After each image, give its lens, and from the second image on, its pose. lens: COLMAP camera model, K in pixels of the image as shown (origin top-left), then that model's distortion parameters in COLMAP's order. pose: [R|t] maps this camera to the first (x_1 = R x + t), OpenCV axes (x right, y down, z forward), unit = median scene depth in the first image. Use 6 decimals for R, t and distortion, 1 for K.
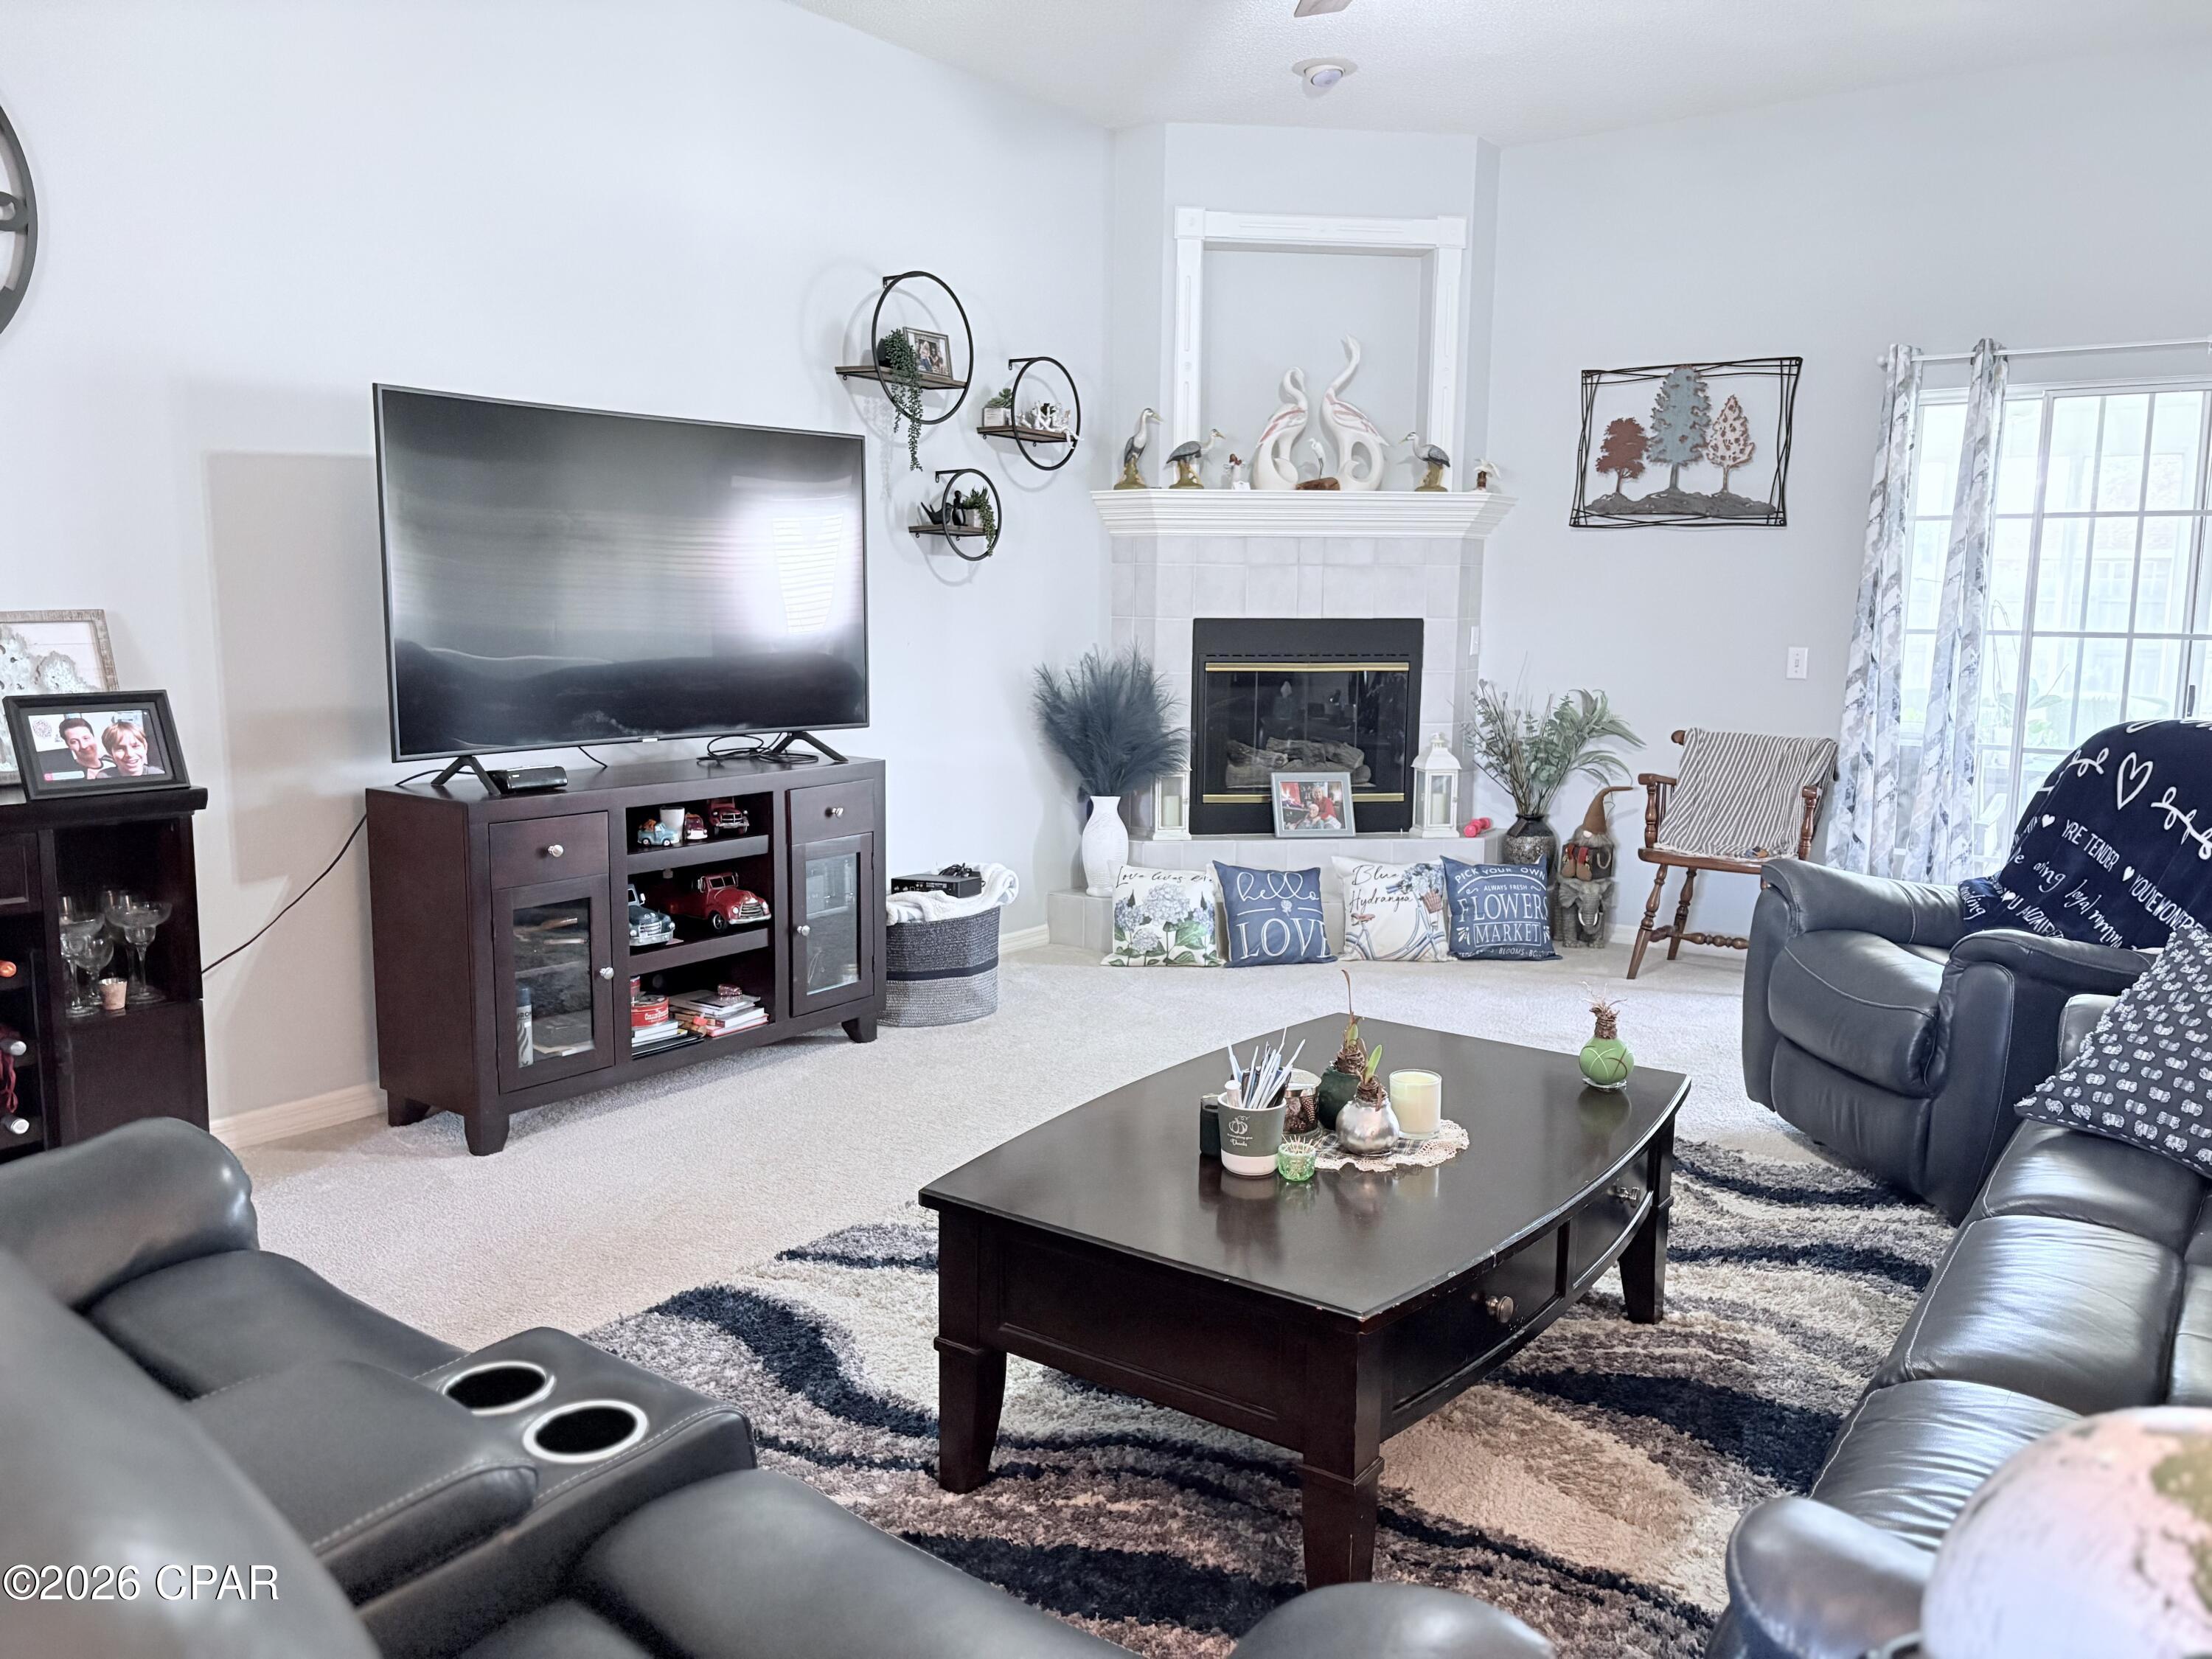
lens RADIAL K [[1649.7, 0, 1104.3], [0, 1649.7, 813.5], [0, 0, 1]] dist [0.056931, -0.074197]
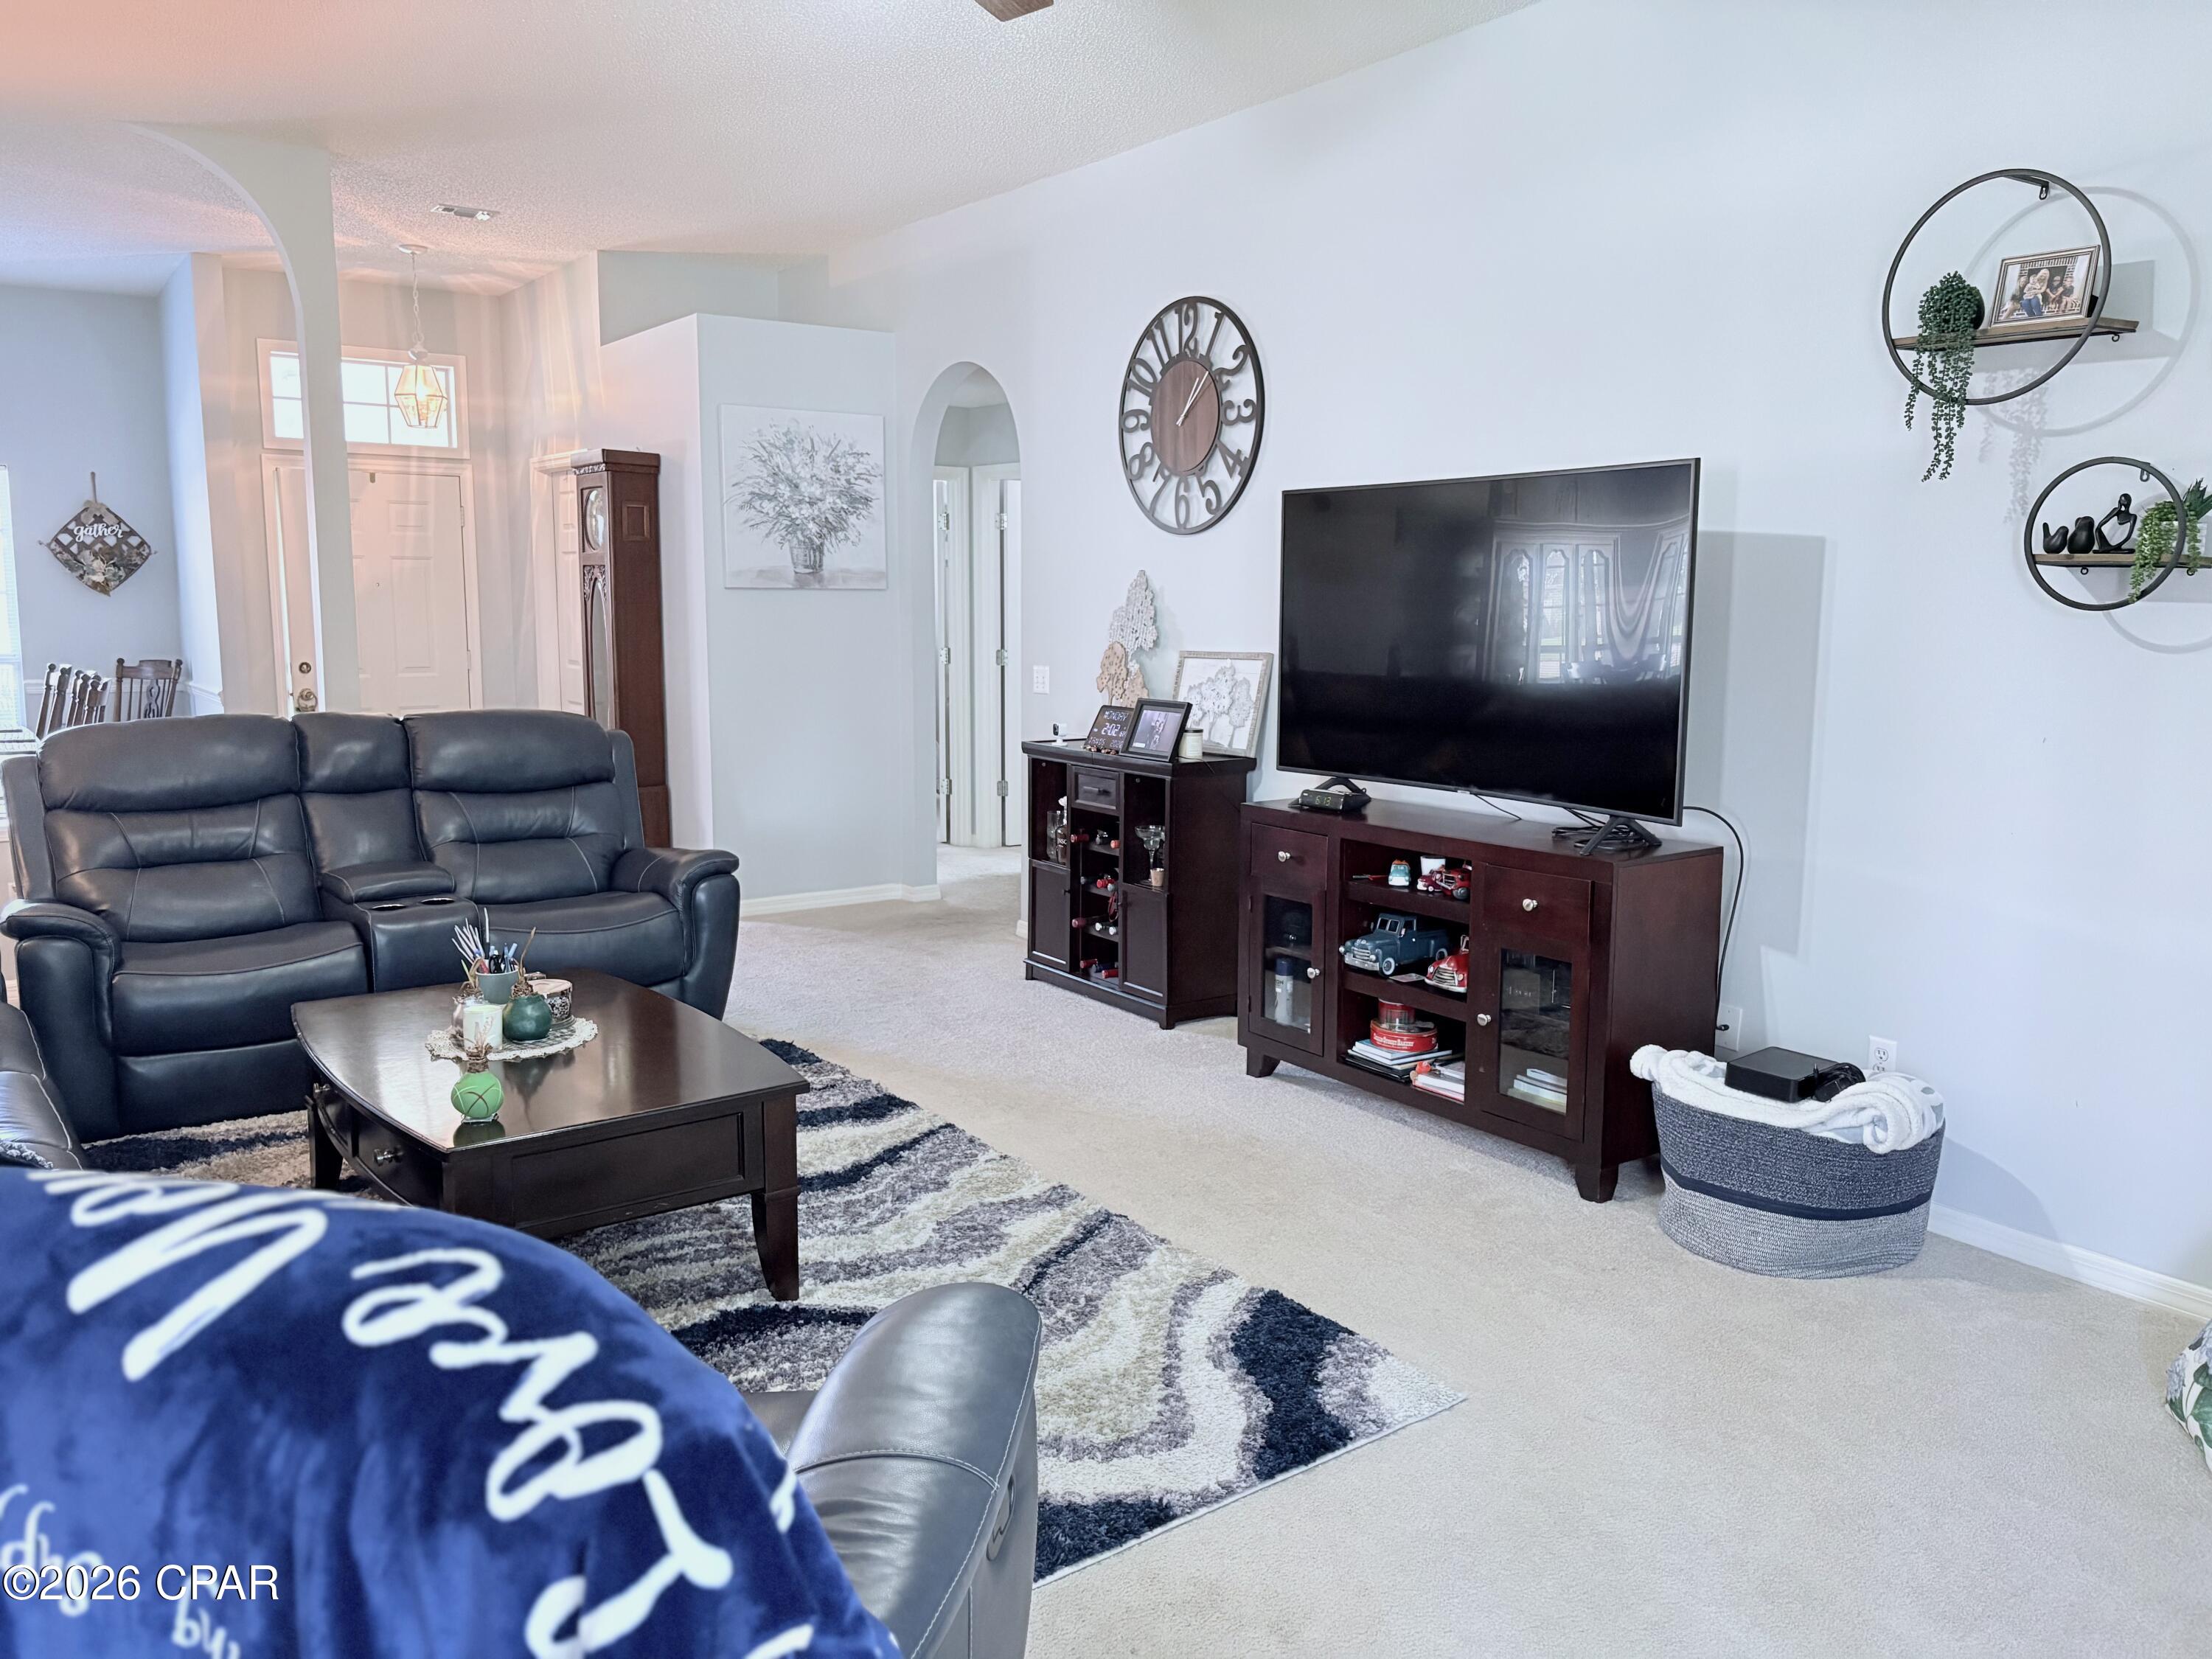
lens RADIAL K [[1649.7, 0, 1104.3], [0, 1649.7, 813.5], [0, 0, 1]] dist [0.056931, -0.074197]
pose [[-0.265082, 0.109519, -0.957986, 0.859252], [-0.156452, 0.975478, 0.154810, -0.169931], [0.951449, 0.190916, -0.241447, 1.176497]]
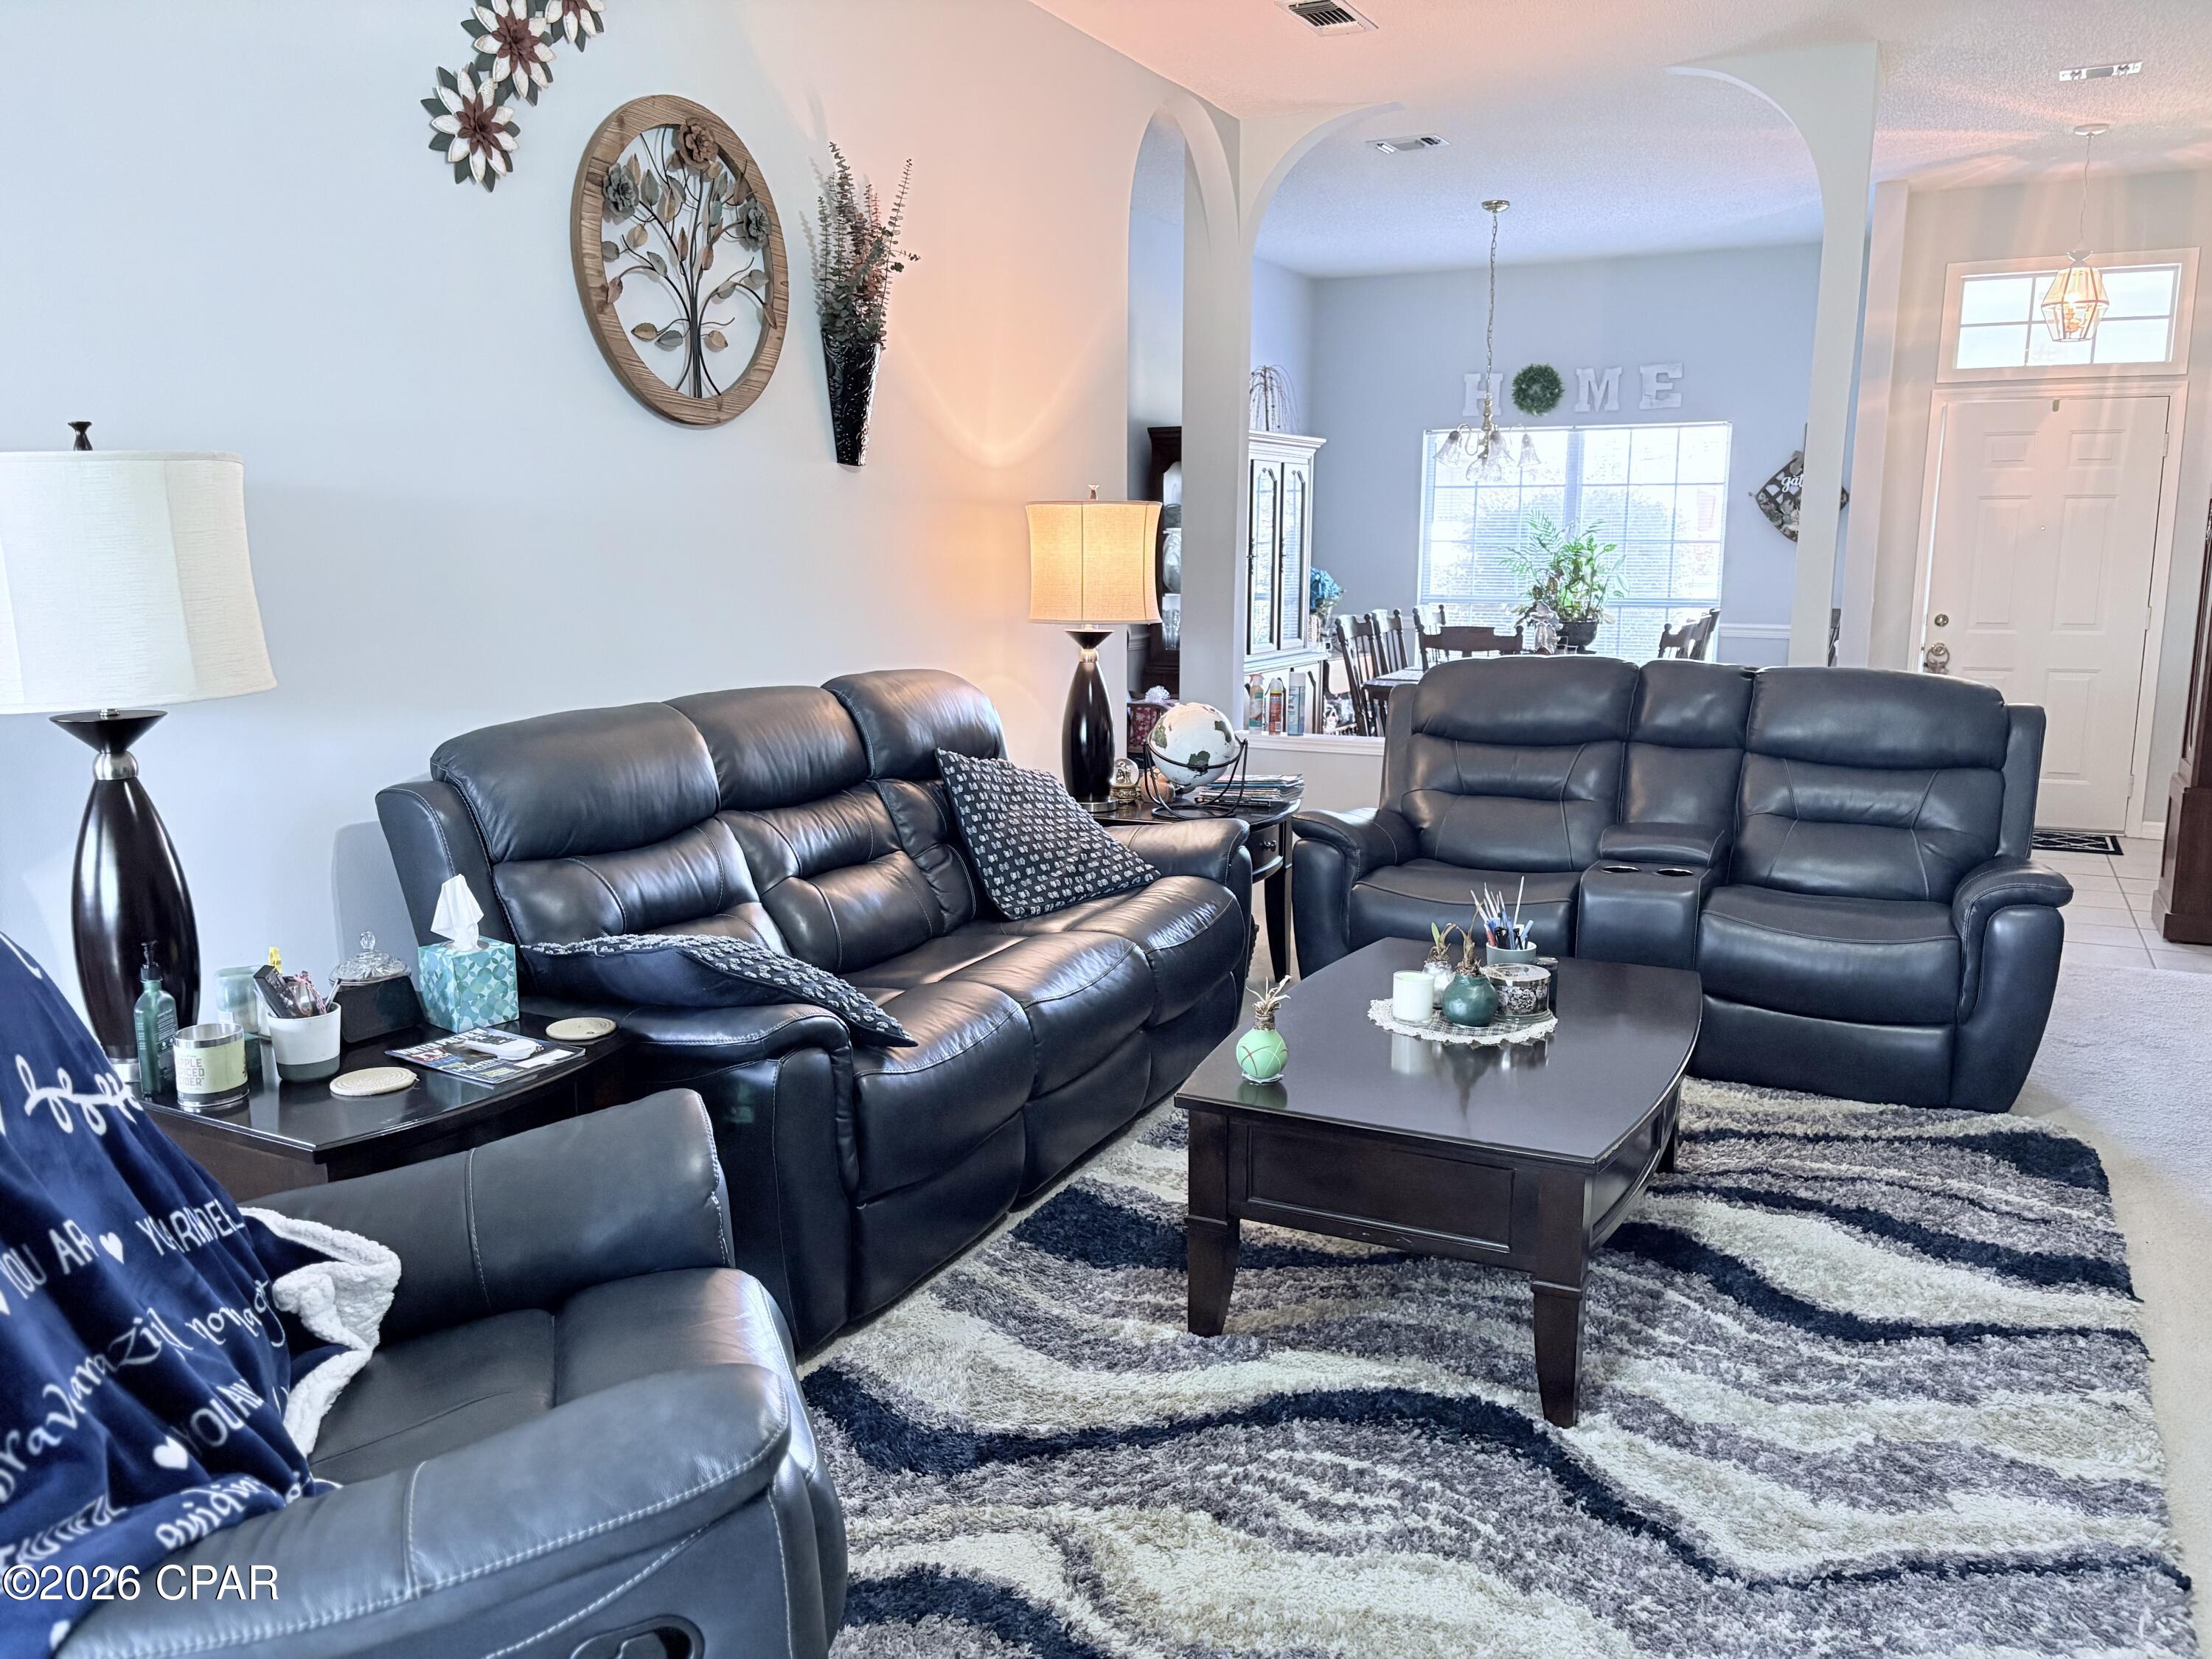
lens RADIAL K [[1653.5, 0, 1111.4], [0, 1653.5, 833.5], [0, 0, 1]] dist [0.068896, -0.089290]
pose [[-0.978141, 0.019424, -0.207033, 0.429373], [-0.047409, 0.948575, 0.312982, -0.196574], [0.202466, 0.315956, -0.926919, 1.374408]]
